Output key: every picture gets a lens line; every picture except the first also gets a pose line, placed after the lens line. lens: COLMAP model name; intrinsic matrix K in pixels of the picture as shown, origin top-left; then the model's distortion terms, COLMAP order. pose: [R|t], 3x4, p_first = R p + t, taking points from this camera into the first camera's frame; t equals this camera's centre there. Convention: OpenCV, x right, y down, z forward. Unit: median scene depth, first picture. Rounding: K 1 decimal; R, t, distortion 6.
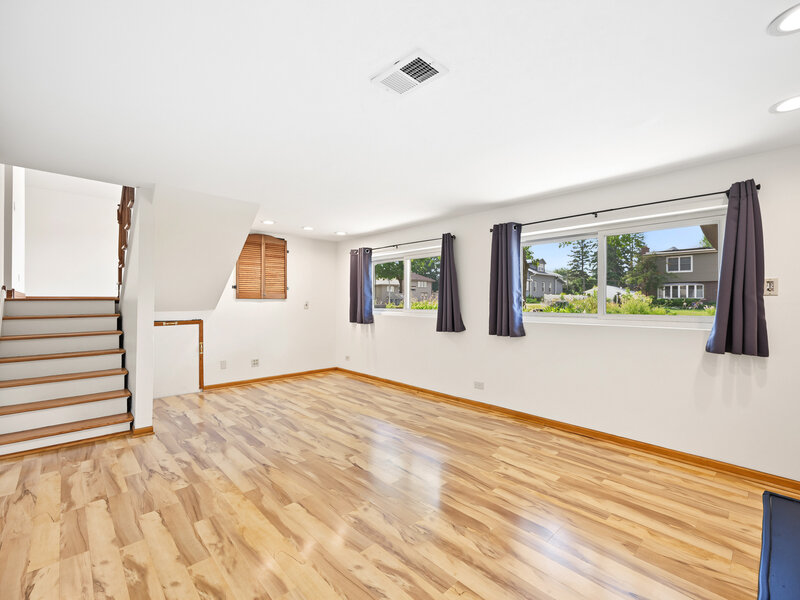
lens RADIAL K [[358.0, 0, 398.2], [0, 358.0, 298.6], [0, 0, 1]] dist [0.002558, 0.000111]
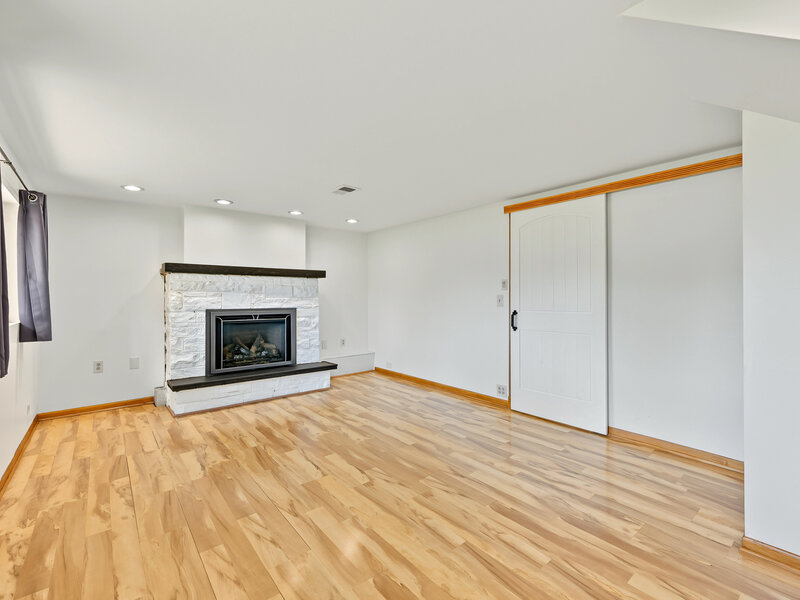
lens RADIAL K [[358.0, 0, 398.2], [0, 358.0, 298.6], [0, 0, 1]] dist [0.002558, 0.000111]
pose [[-0.997779, -0.002574, 0.066561, -0.278158], [-0.002723, 0.999994, -0.002152, 0.017682], [-0.066555, -0.002329, -0.997780, 1.963348]]
